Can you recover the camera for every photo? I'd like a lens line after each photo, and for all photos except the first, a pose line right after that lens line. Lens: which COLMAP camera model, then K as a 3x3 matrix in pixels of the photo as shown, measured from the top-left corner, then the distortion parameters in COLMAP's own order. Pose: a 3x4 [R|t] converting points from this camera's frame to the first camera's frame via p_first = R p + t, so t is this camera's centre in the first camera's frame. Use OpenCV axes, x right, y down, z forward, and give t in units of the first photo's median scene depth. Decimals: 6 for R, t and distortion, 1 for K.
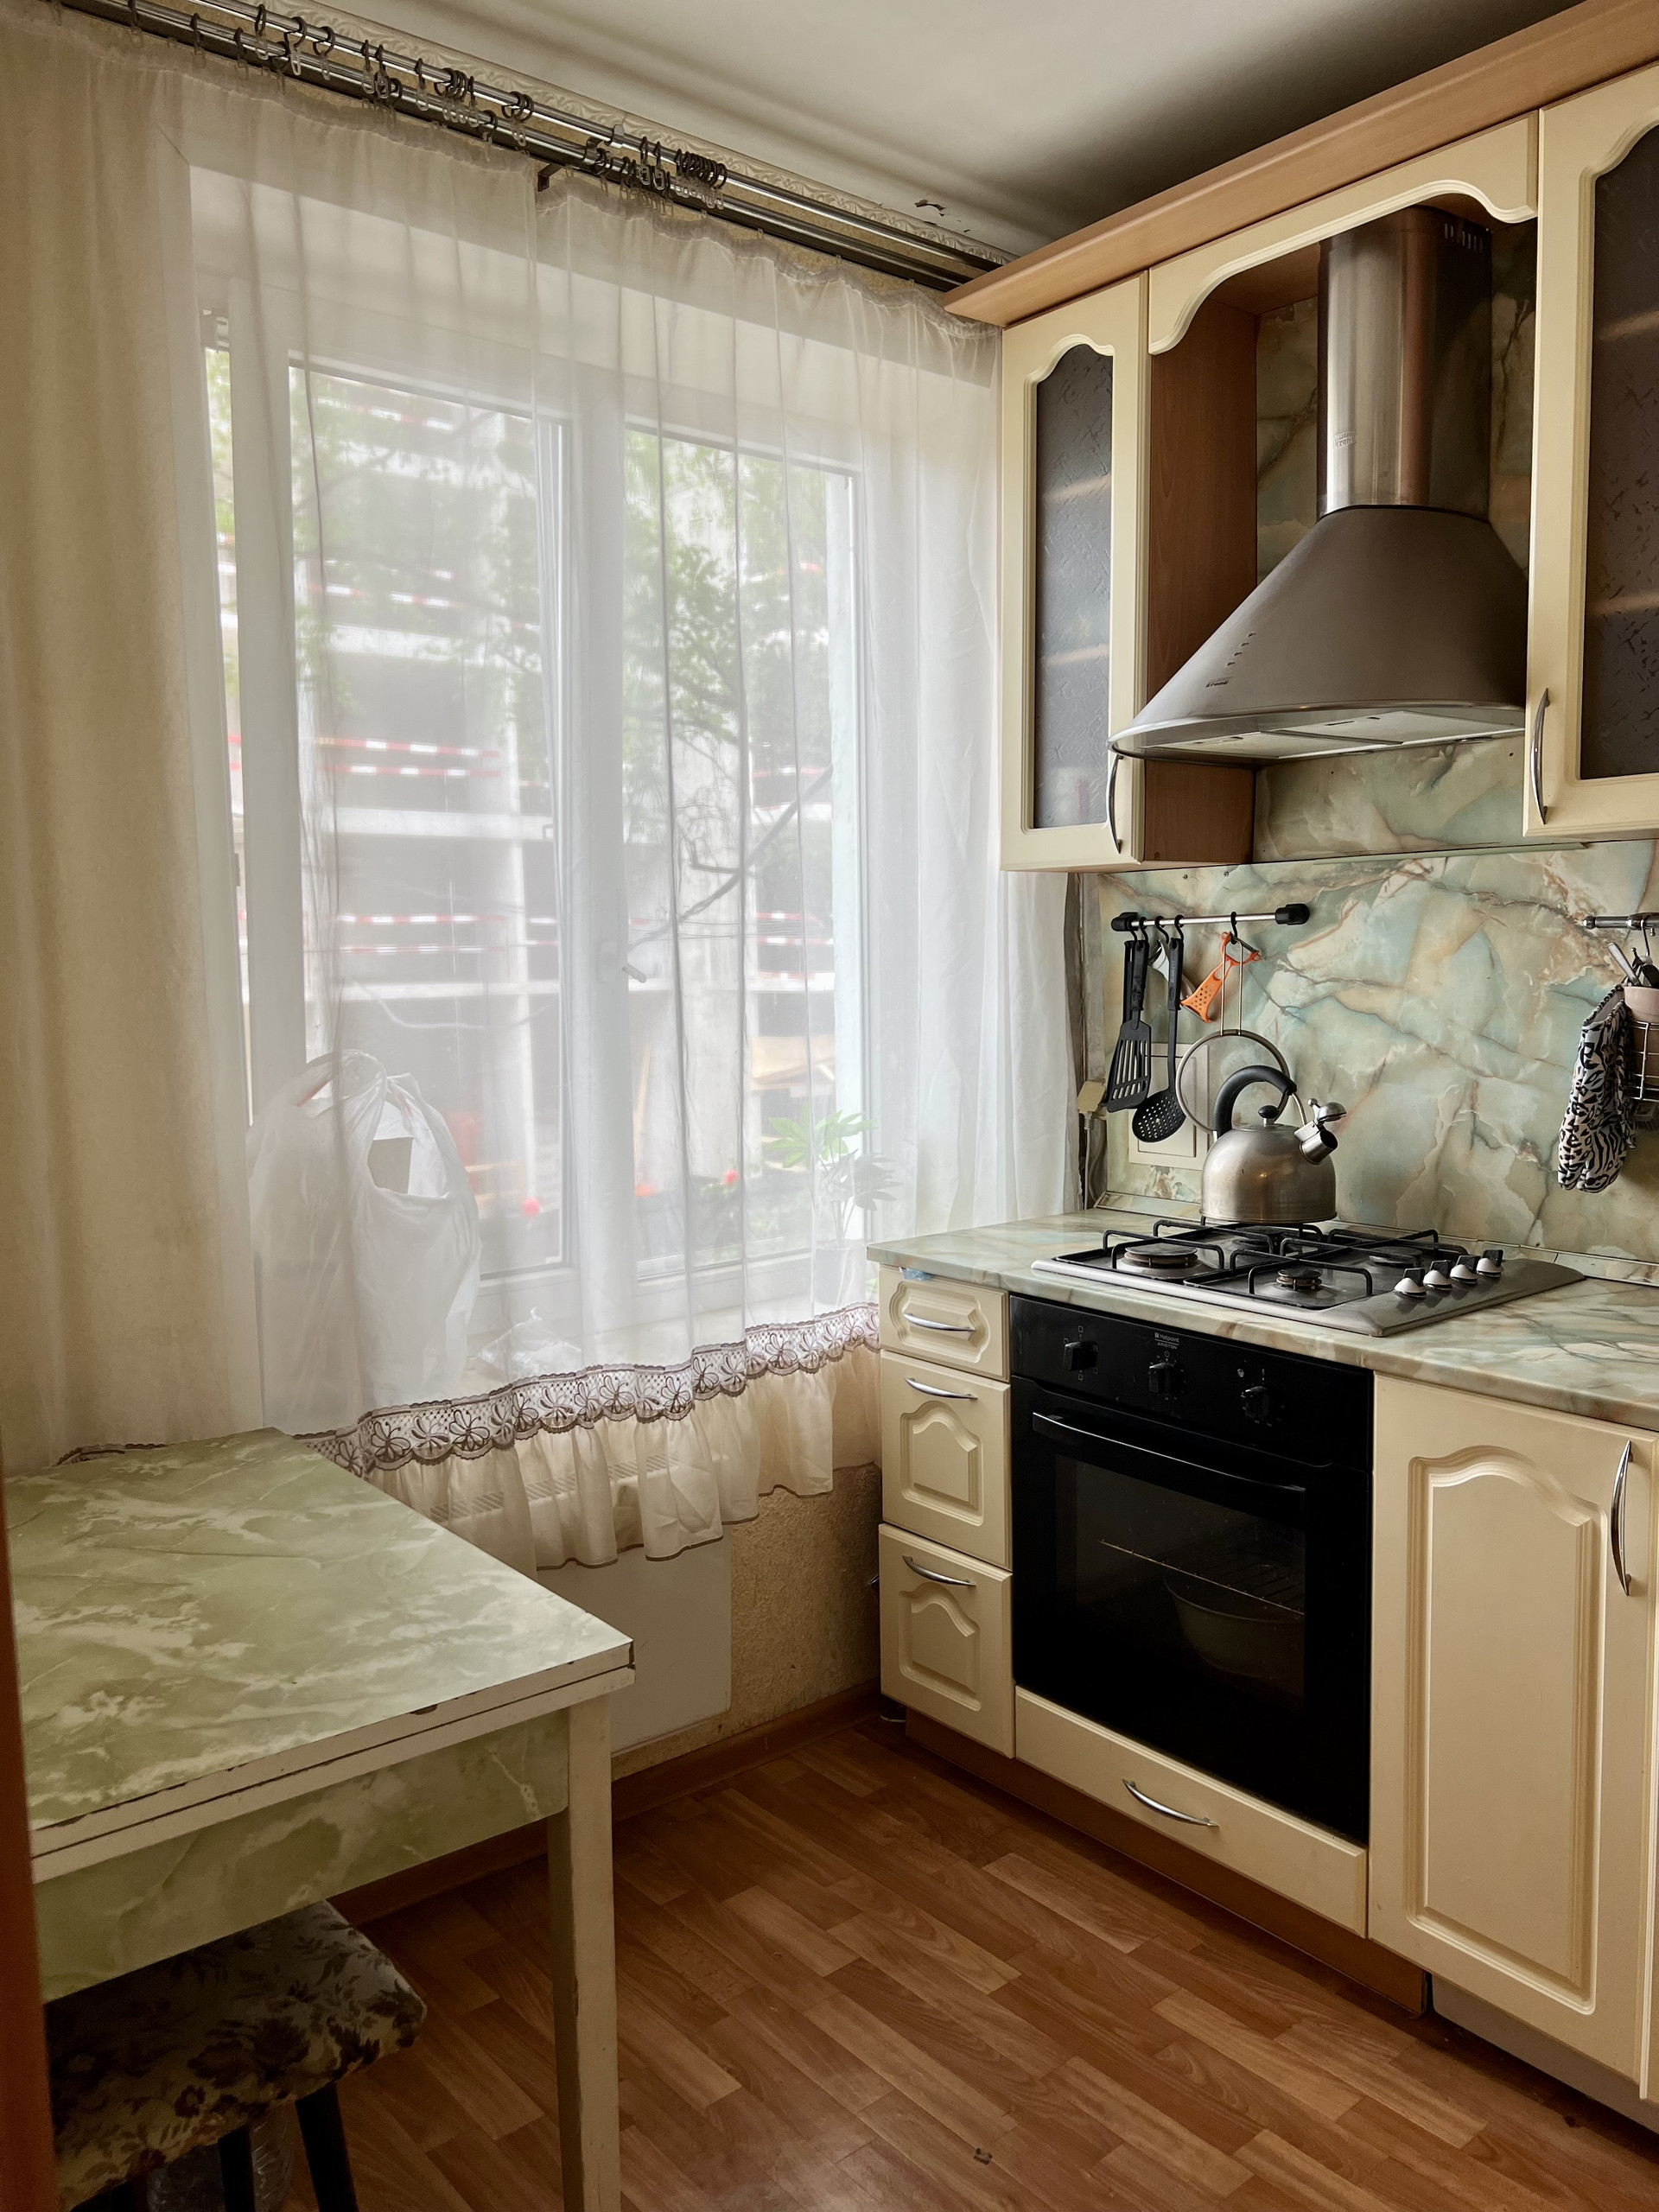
lens RADIAL K [[1674.4, 0, 815.9], [0, 1674.4, 1127.0], [0, 0, 1]] dist [0.031093, -0.048432]
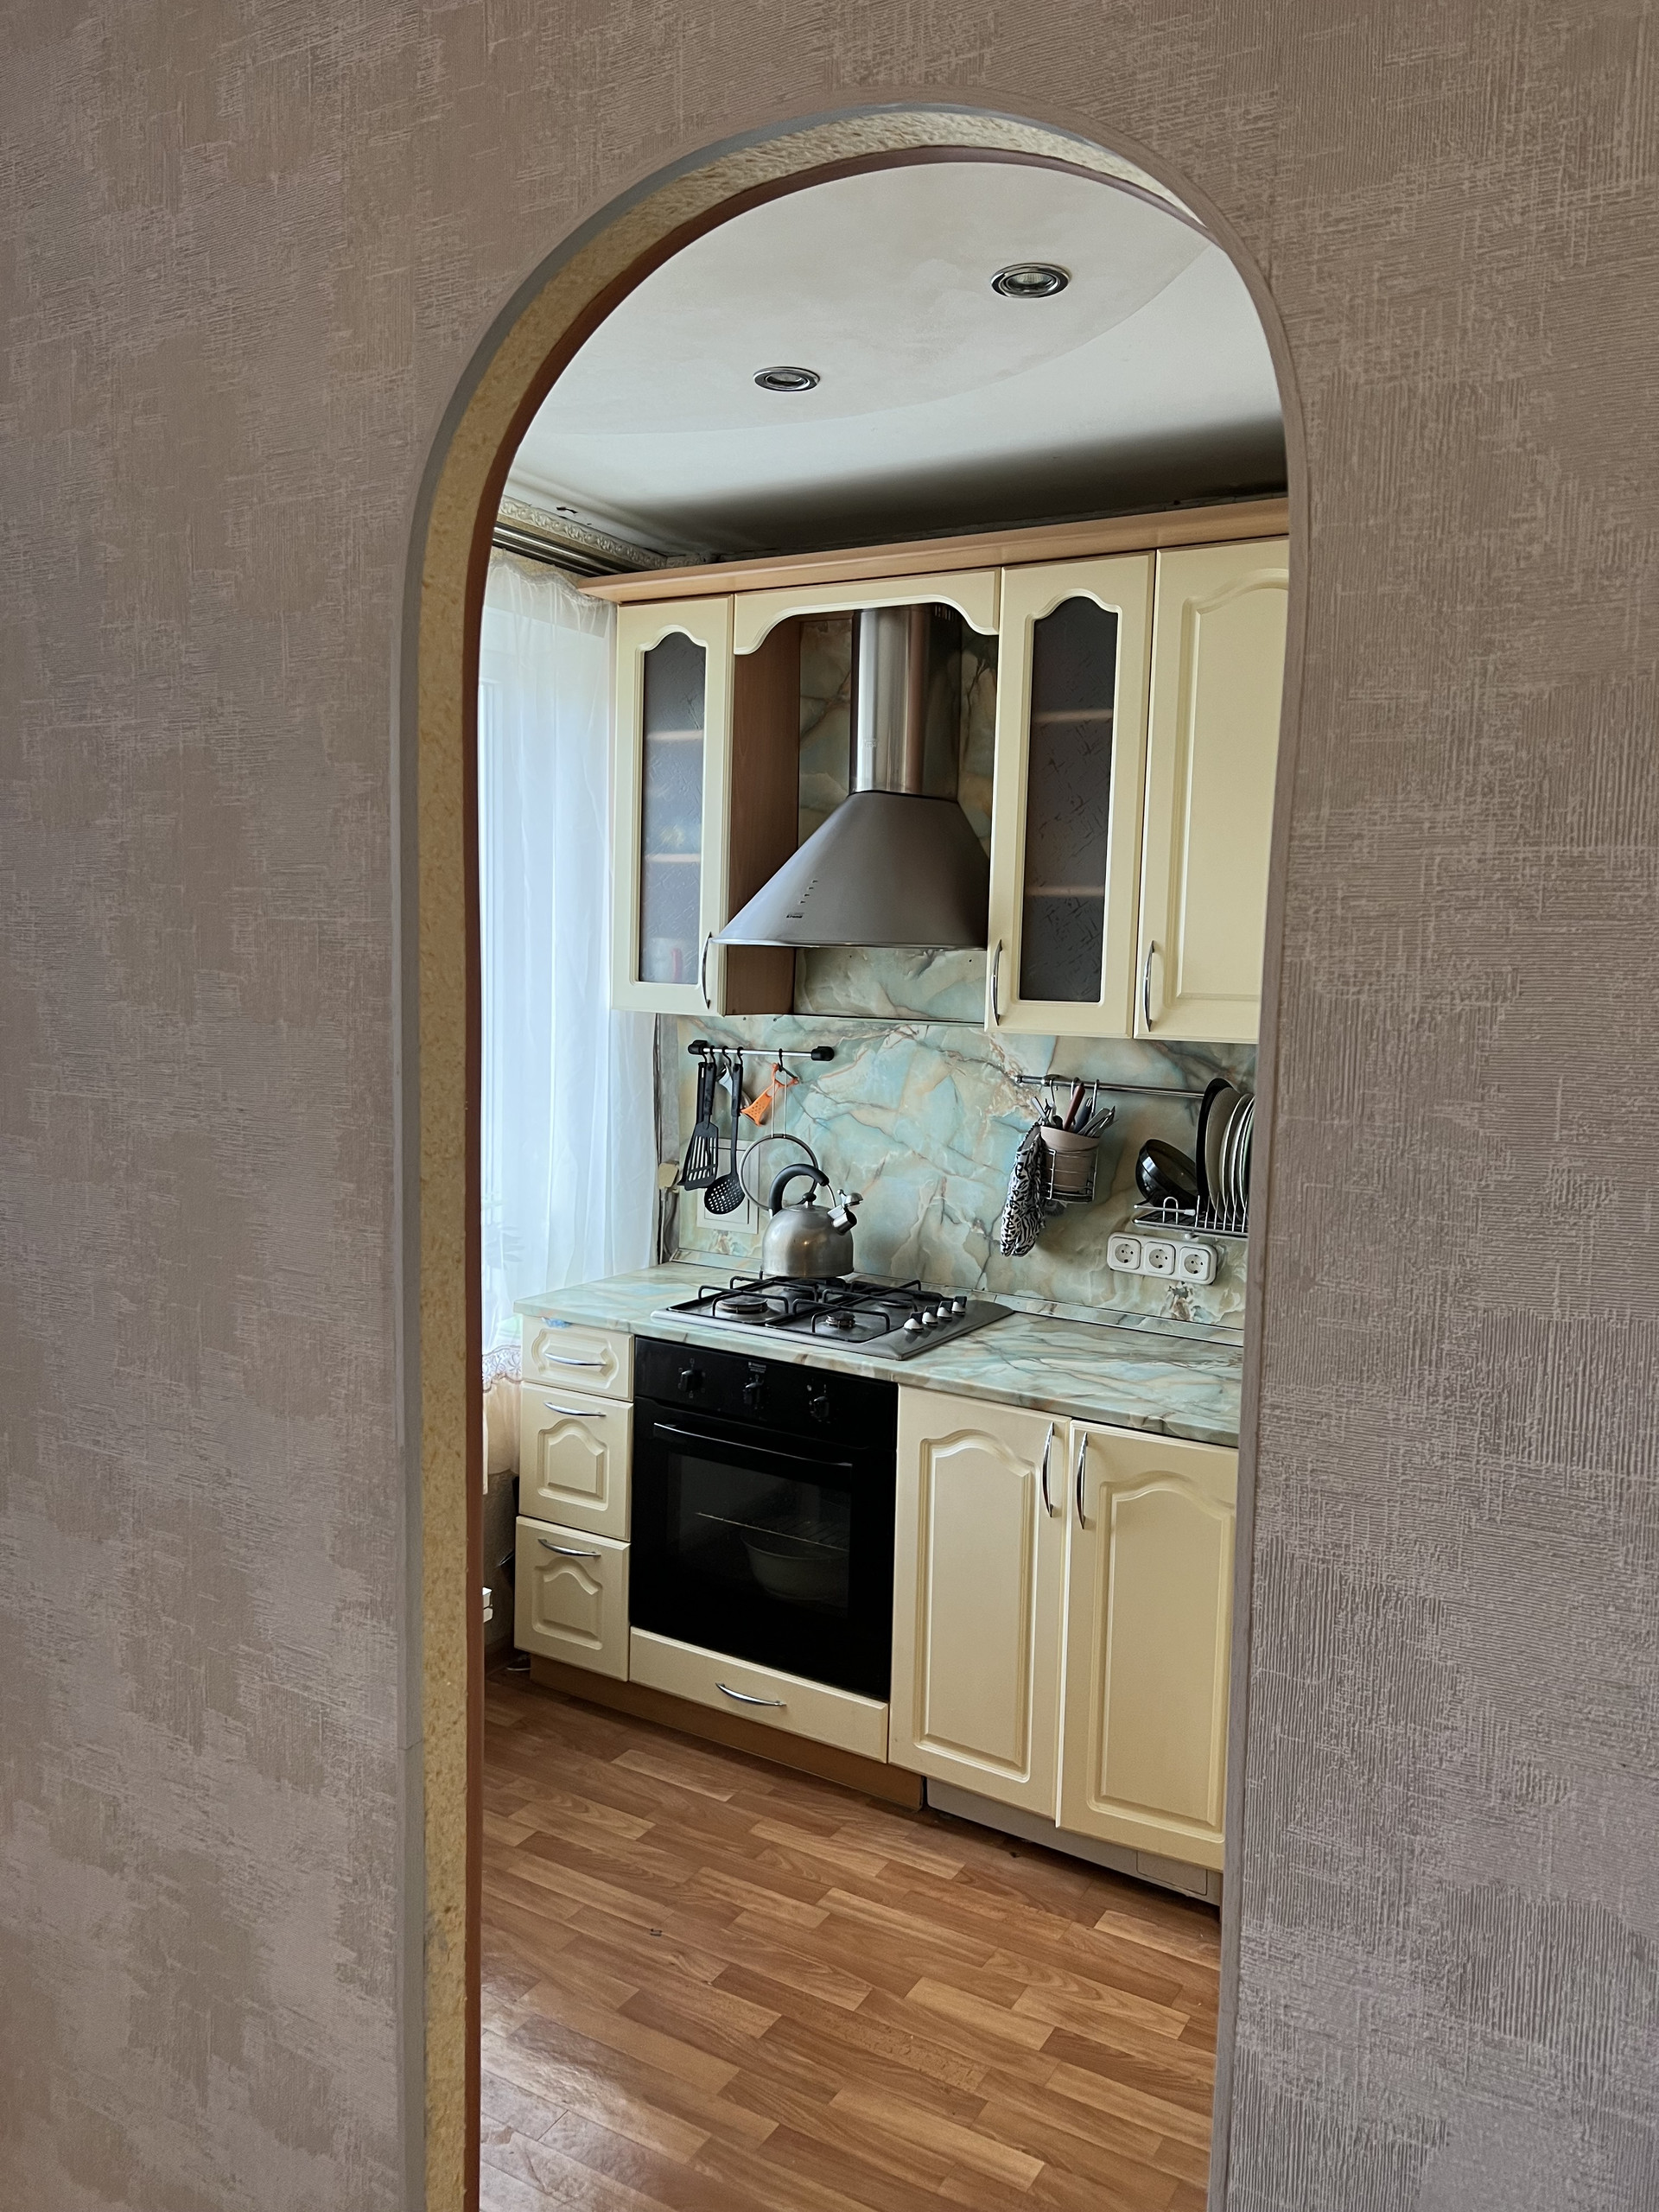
lens RADIAL K [[1674.4, 0, 847.0], [0, 1674.4, 1096.2], [0, 0, 1]] dist [0.031093, -0.048432]
pose [[0.933386, 0.014696, 0.358573, -0.214727], [-0.009023, 0.999806, -0.017491, -0.073491], [-0.358761, 0.013091, 0.933338, -0.336552]]
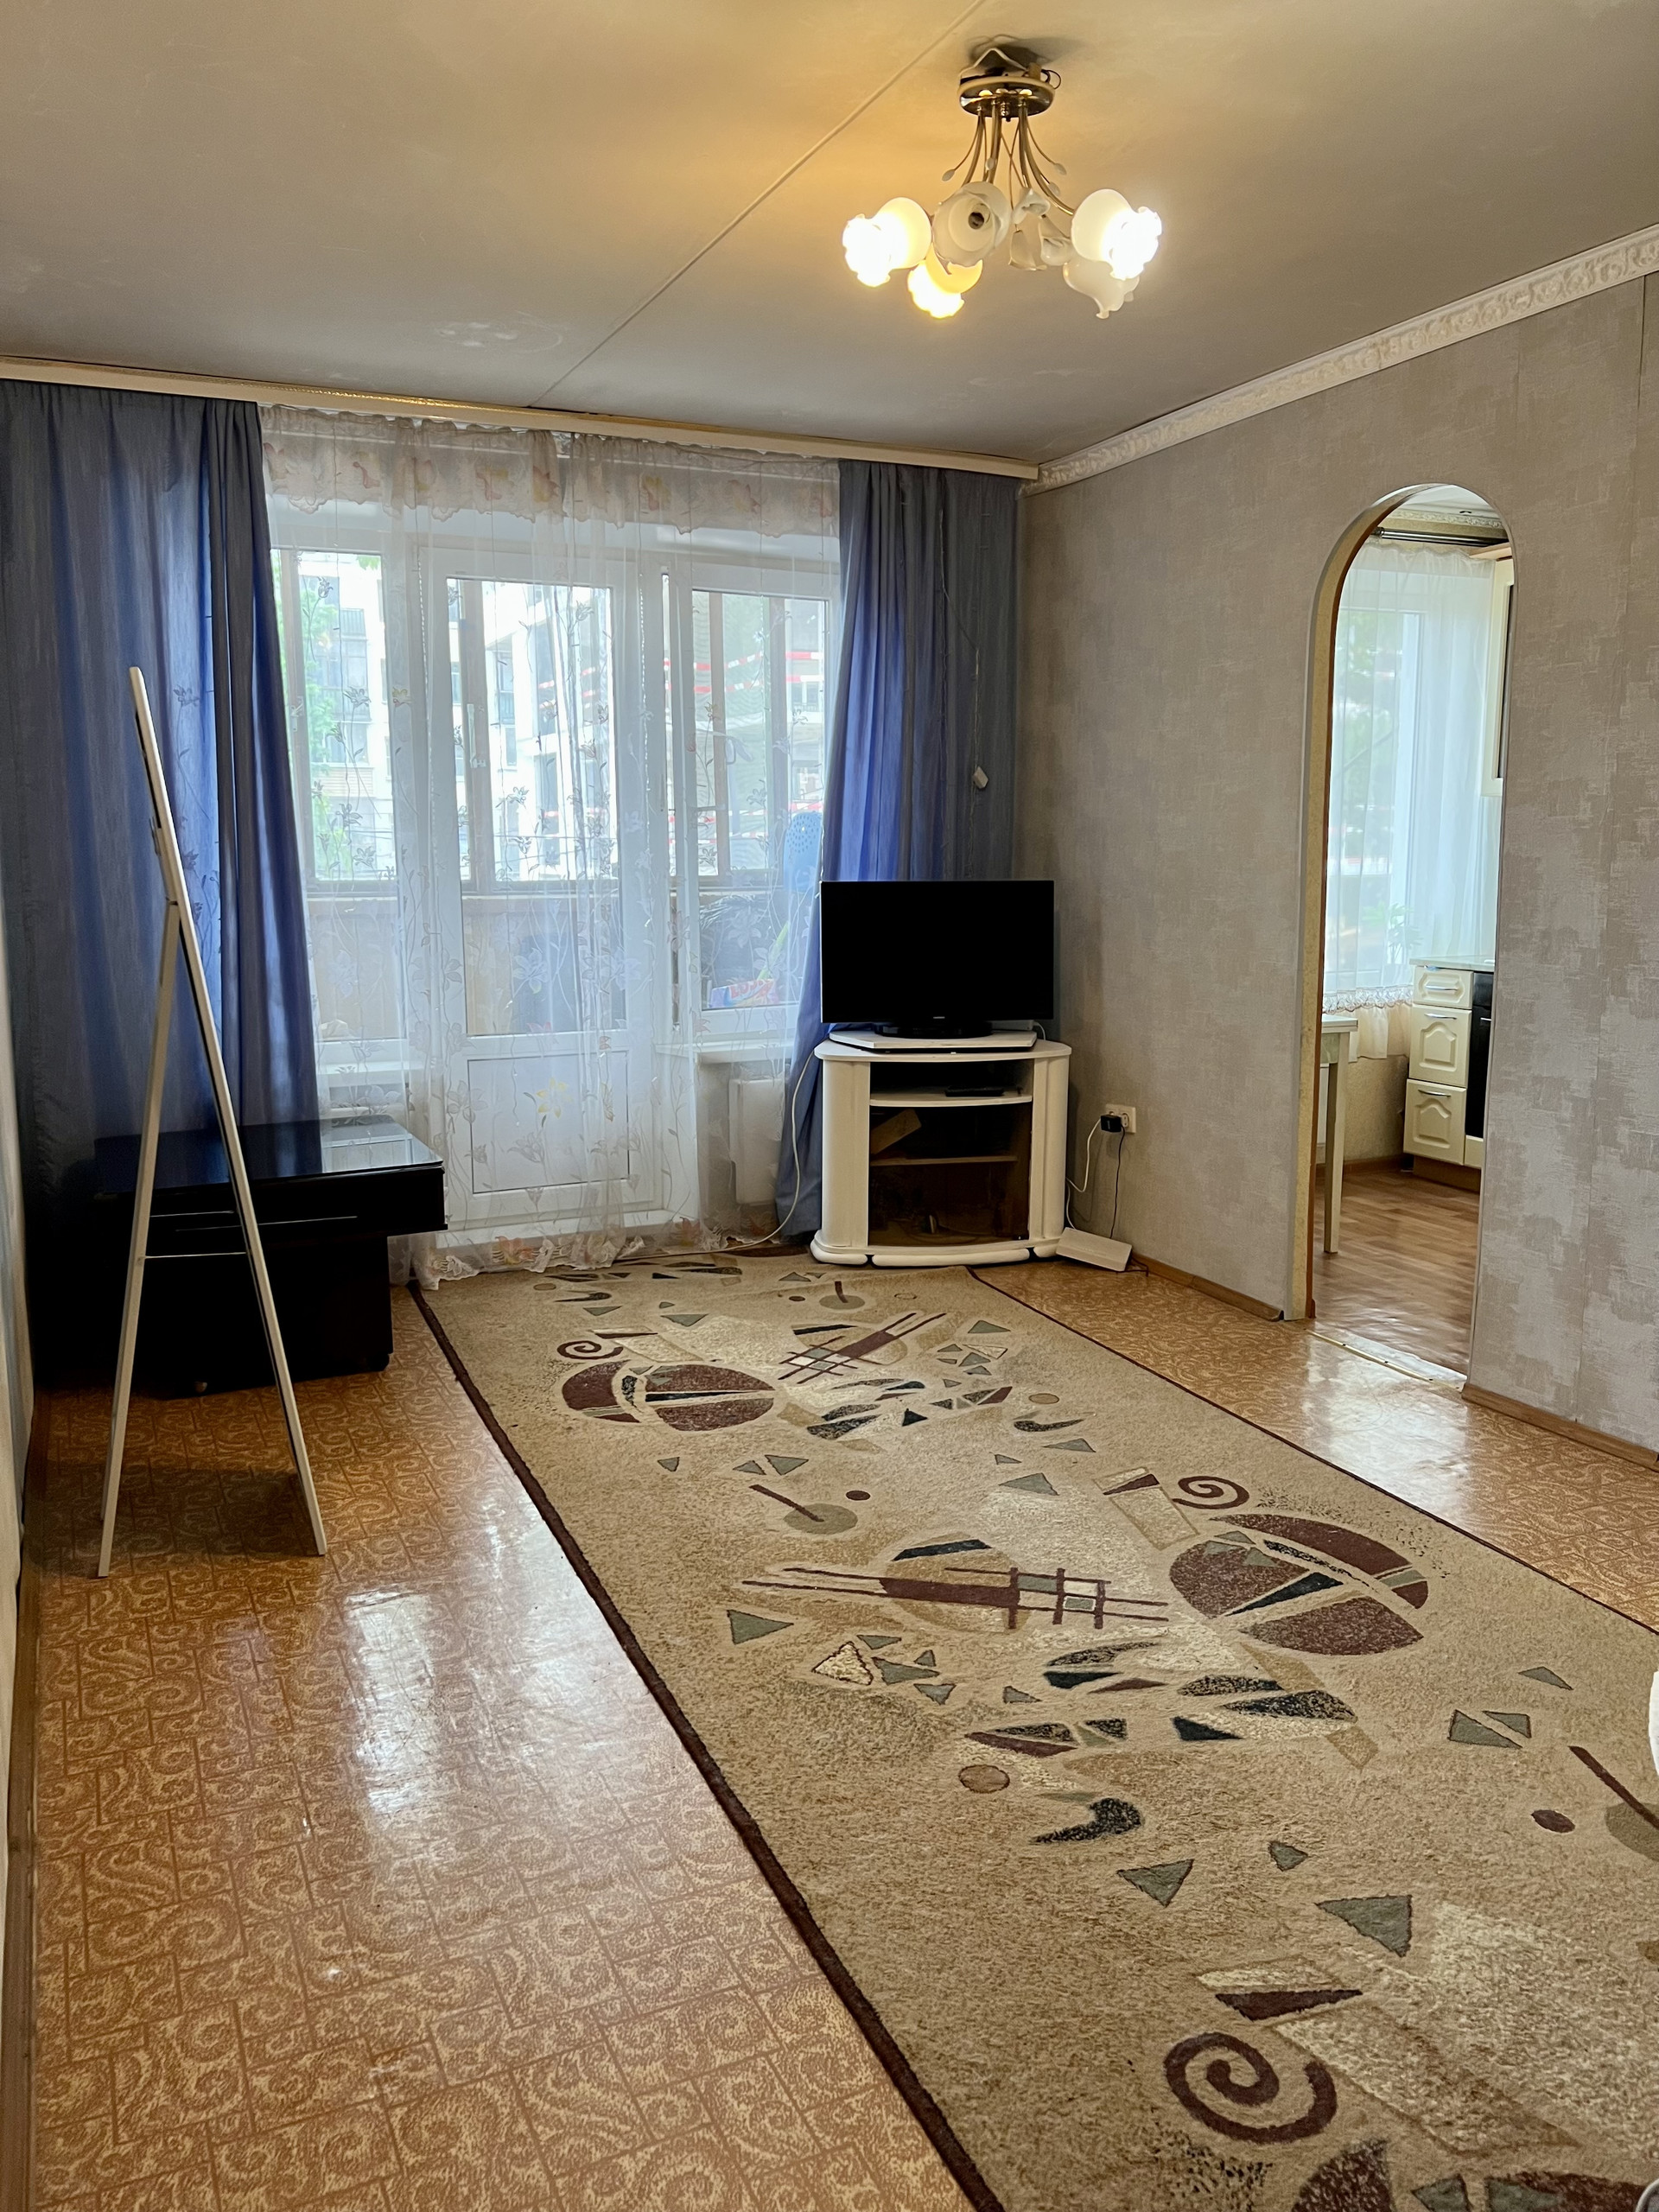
lens RADIAL K [[1674.4, 0, 824.5], [0, 1674.4, 1087.6], [0, 0, 1]] dist [0.031093, -0.048432]
pose [[0.967647, 0.054384, -0.246377, -0.191716], [-0.044123, 0.997921, 0.046982, 0.193983], [0.248420, -0.034591, 0.968035, -1.650739]]
